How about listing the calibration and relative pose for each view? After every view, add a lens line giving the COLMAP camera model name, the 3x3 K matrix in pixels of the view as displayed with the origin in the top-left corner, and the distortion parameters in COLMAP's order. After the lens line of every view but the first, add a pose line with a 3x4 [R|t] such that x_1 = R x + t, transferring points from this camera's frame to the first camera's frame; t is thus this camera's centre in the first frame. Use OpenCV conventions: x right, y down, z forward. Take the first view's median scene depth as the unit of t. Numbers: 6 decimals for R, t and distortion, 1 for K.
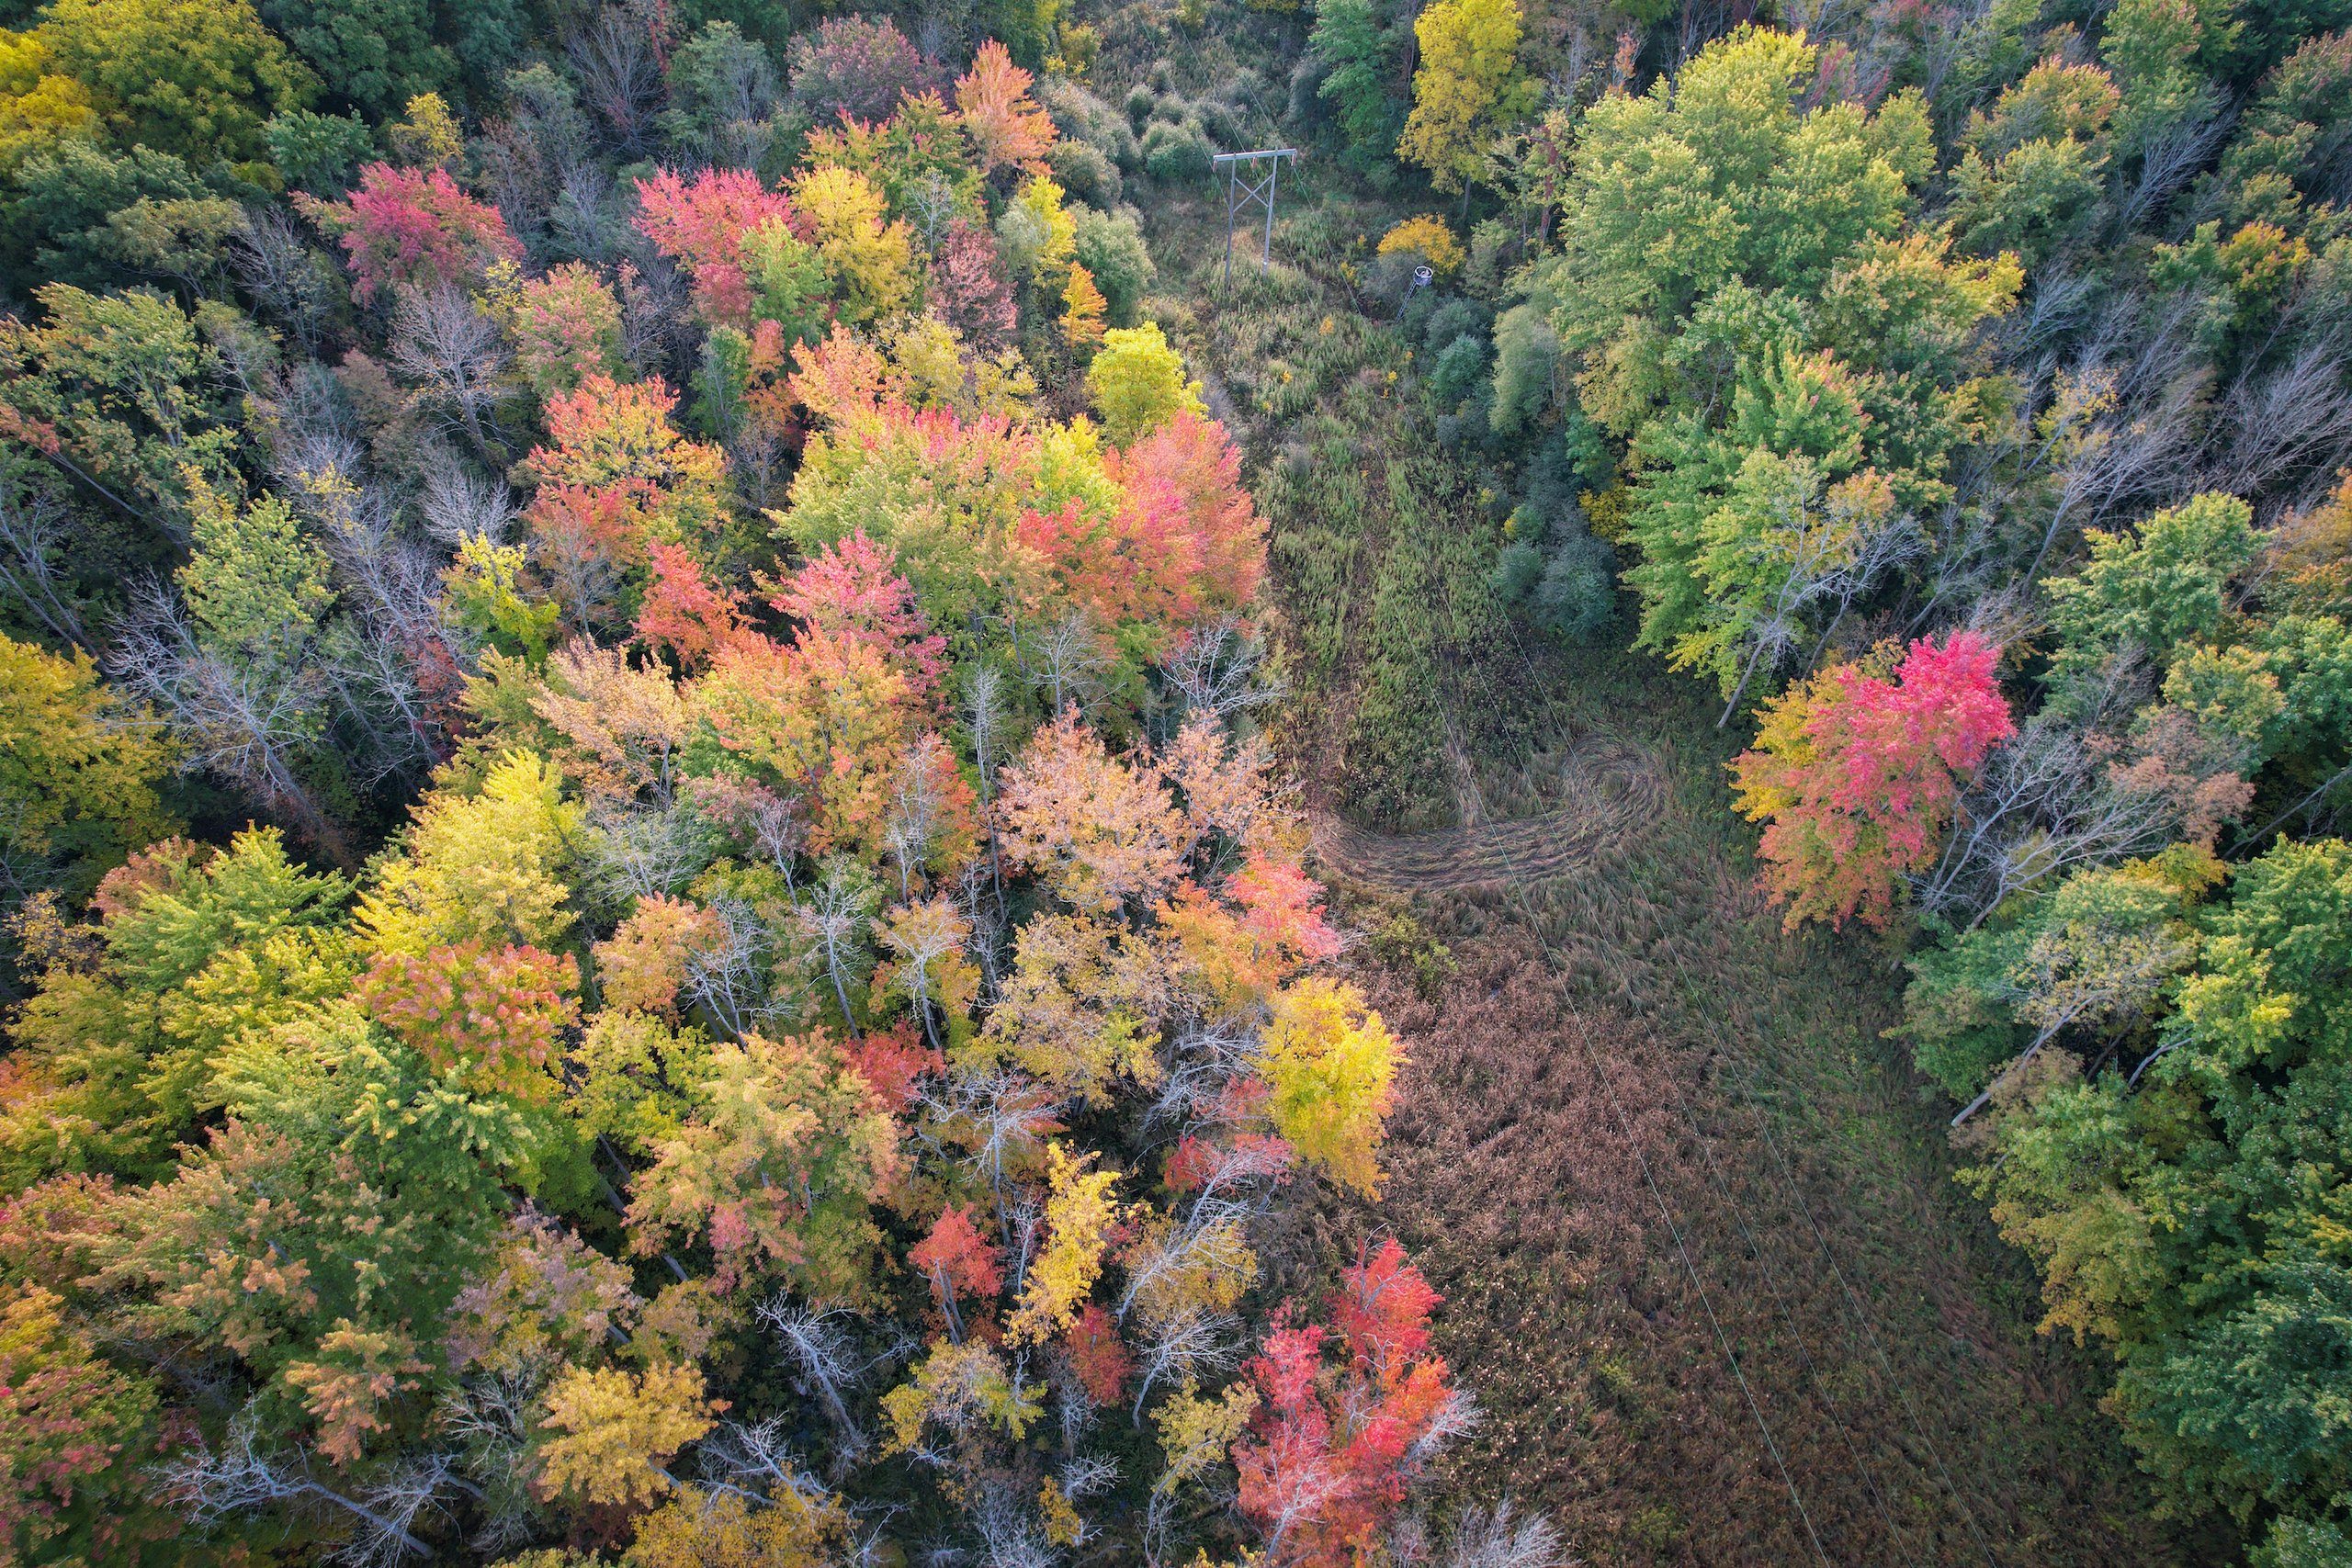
lens RADIAL K [[1490.8, 0, 1187.5], [0, 1490.8, 778.1], [0, 0, 1]] dist [-0.065820, 0.056302]
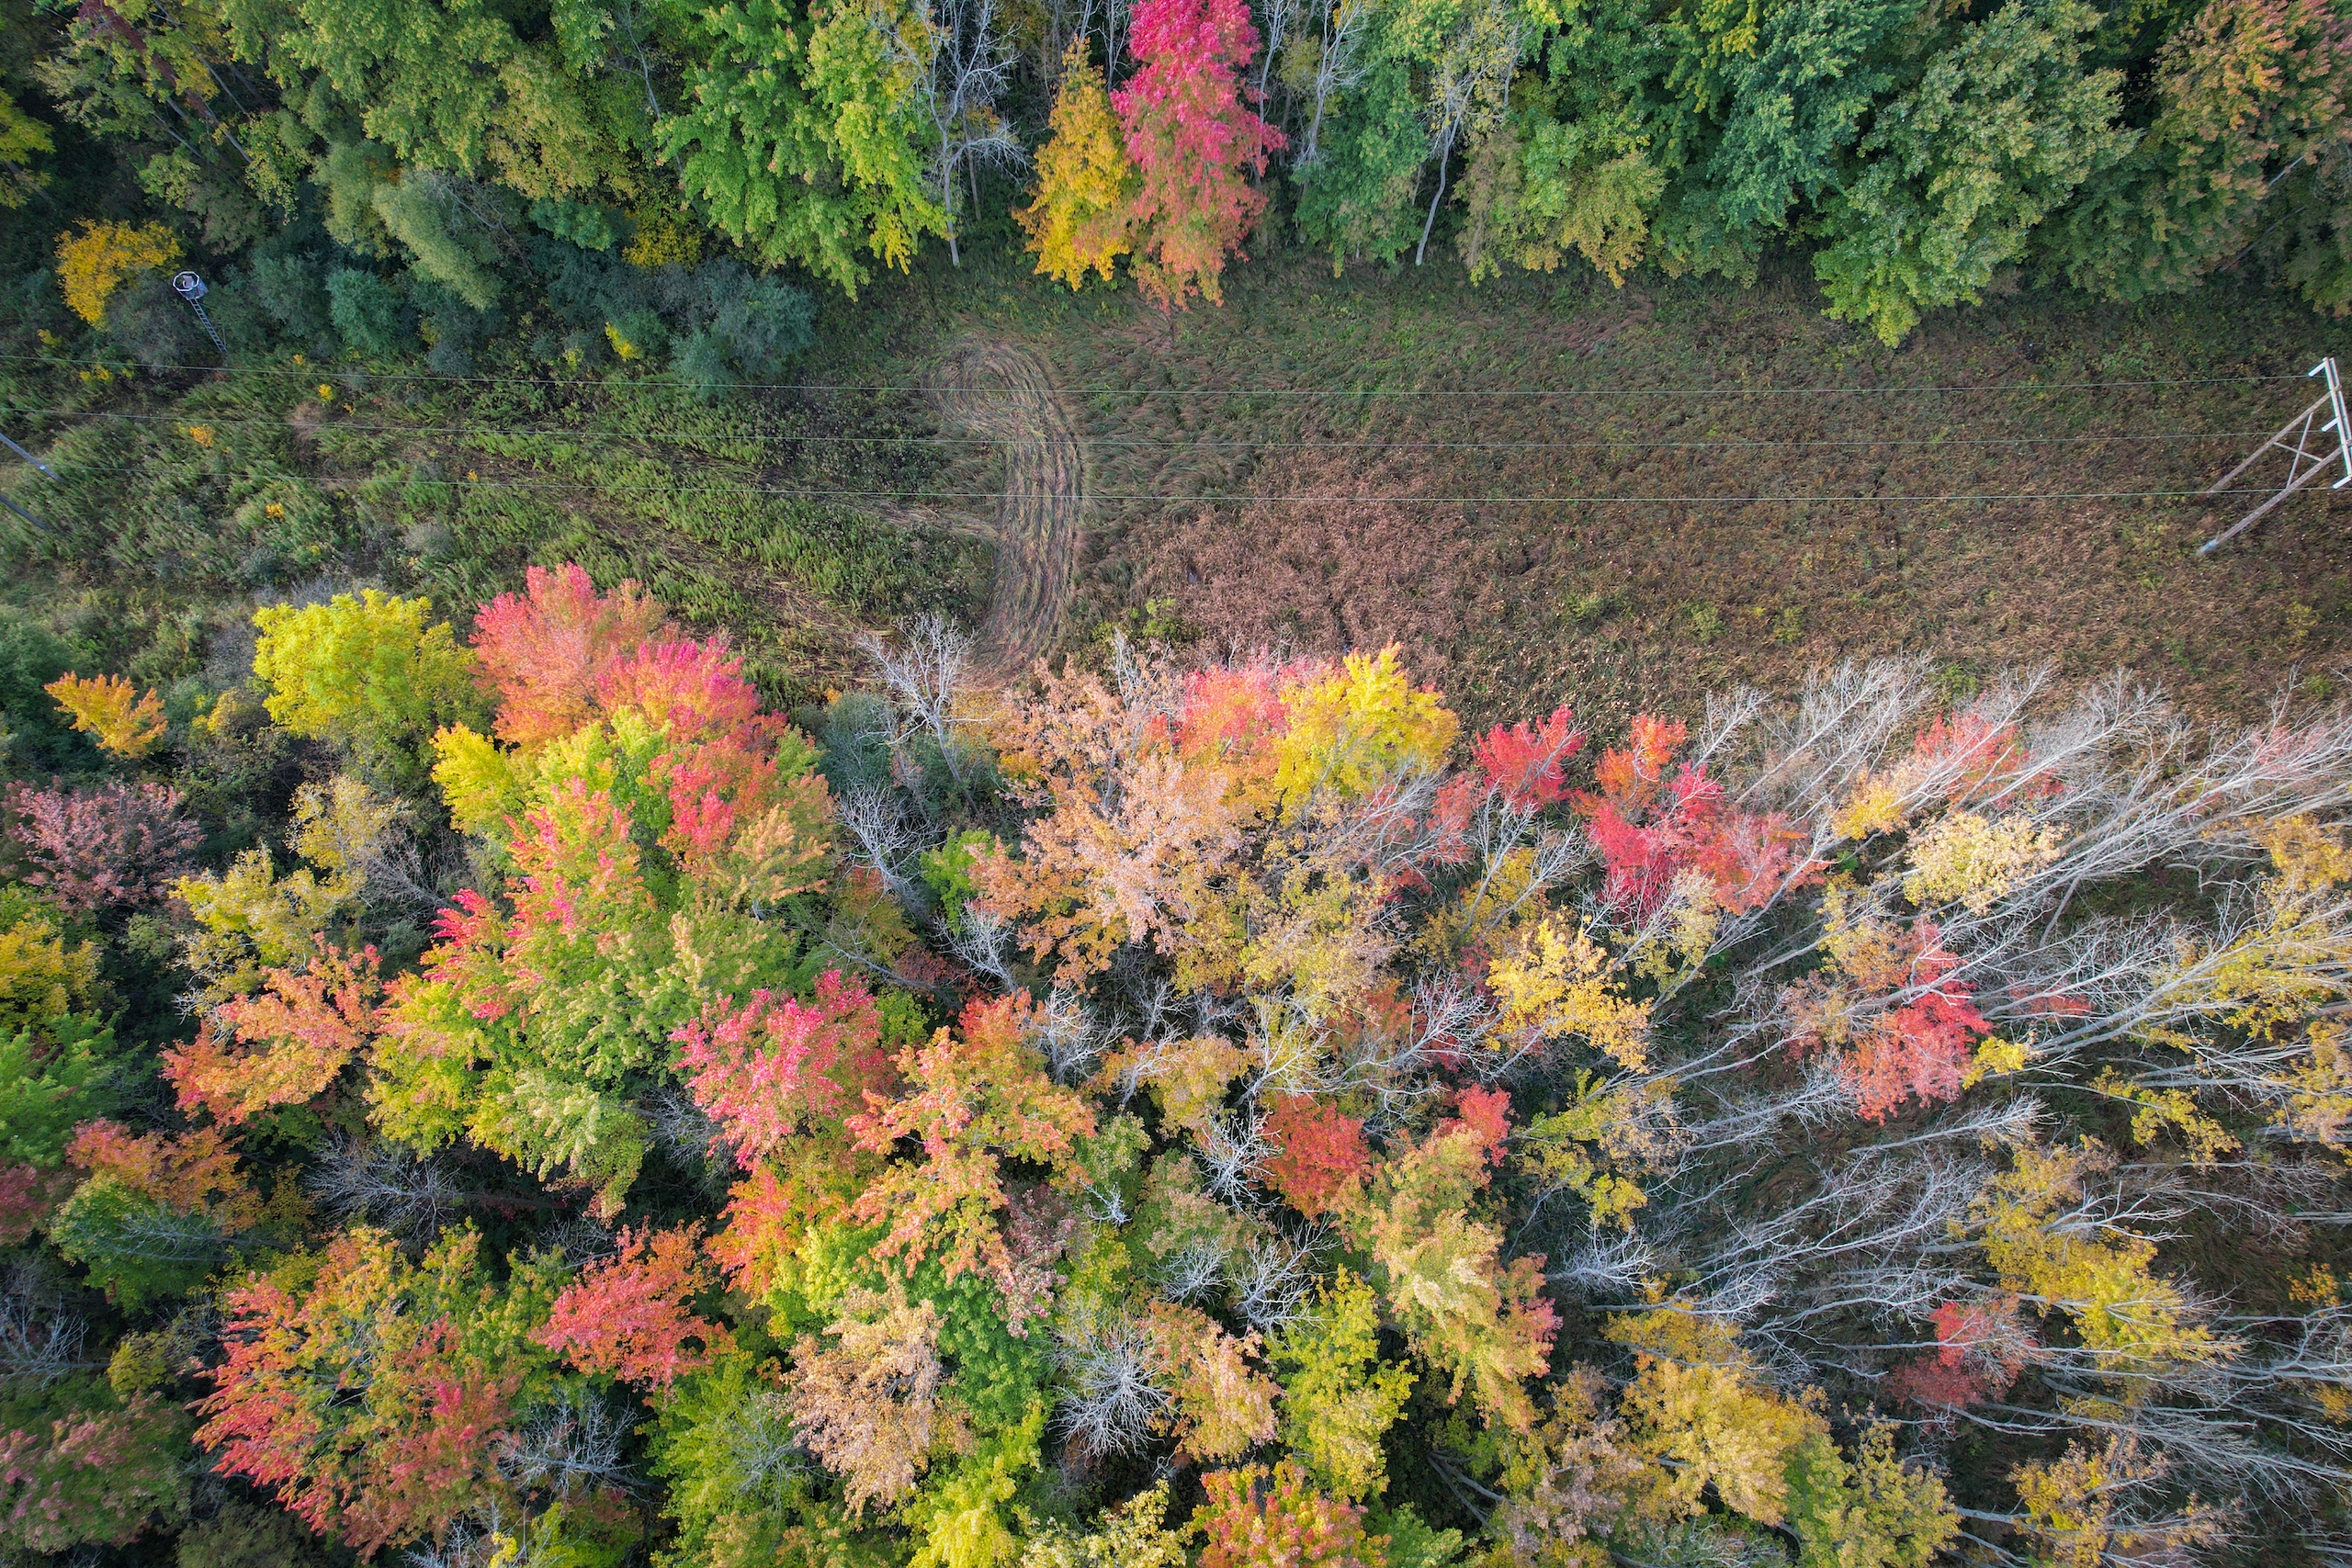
lens RADIAL K [[1490.8, 0, 1175.0], [0, 1490.8, 773.5], [0, 0, 1]] dist [-0.065820, 0.056302]
pose [[0.240947, -0.925854, 0.291100, -0.286605], [0.768148, 0.365247, 0.525874, -0.468982], [-0.593206, 0.096900, 0.799198, 0.289482]]
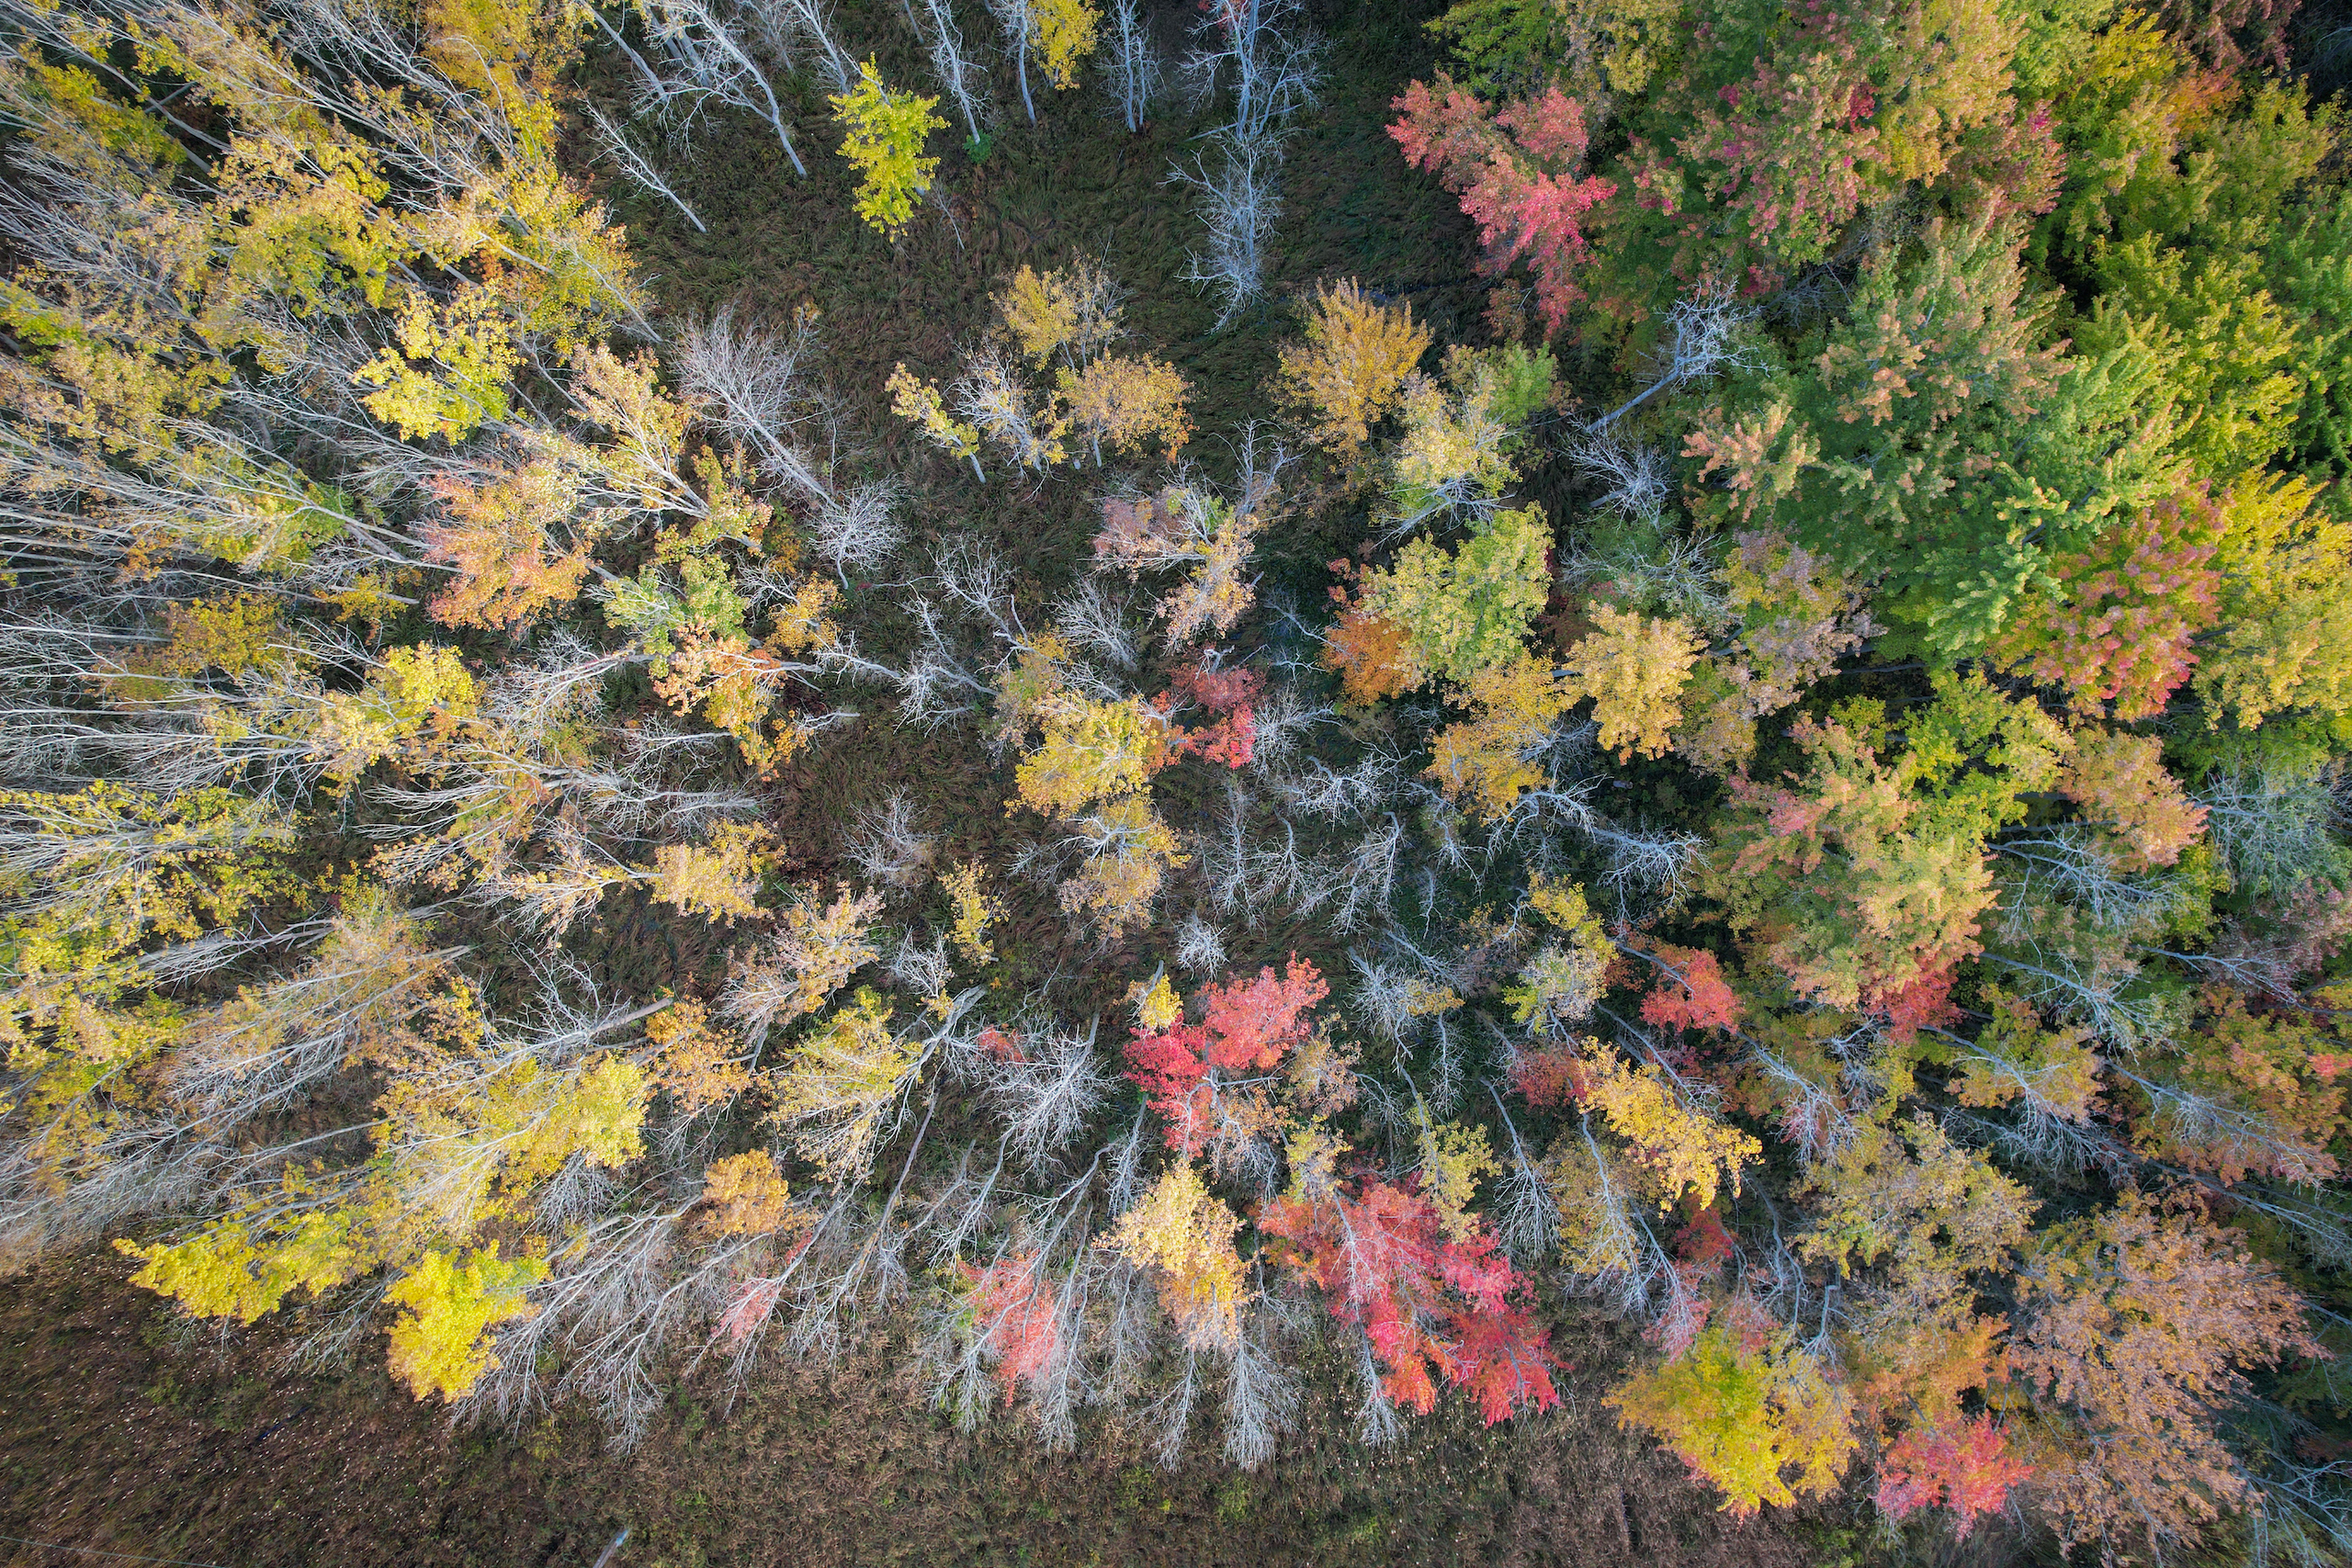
lens RADIAL K [[1490.8, 0, 1171.7], [0, 1490.8, 779.5], [0, 0, 1]] dist [-0.065820, 0.056302]
pose [[-0.335654, 0.941979, -0.003415, -0.176863], [-0.754893, -0.266818, 0.599119, 0.029783], [0.563447, 0.203675, 0.800652, -0.022678]]
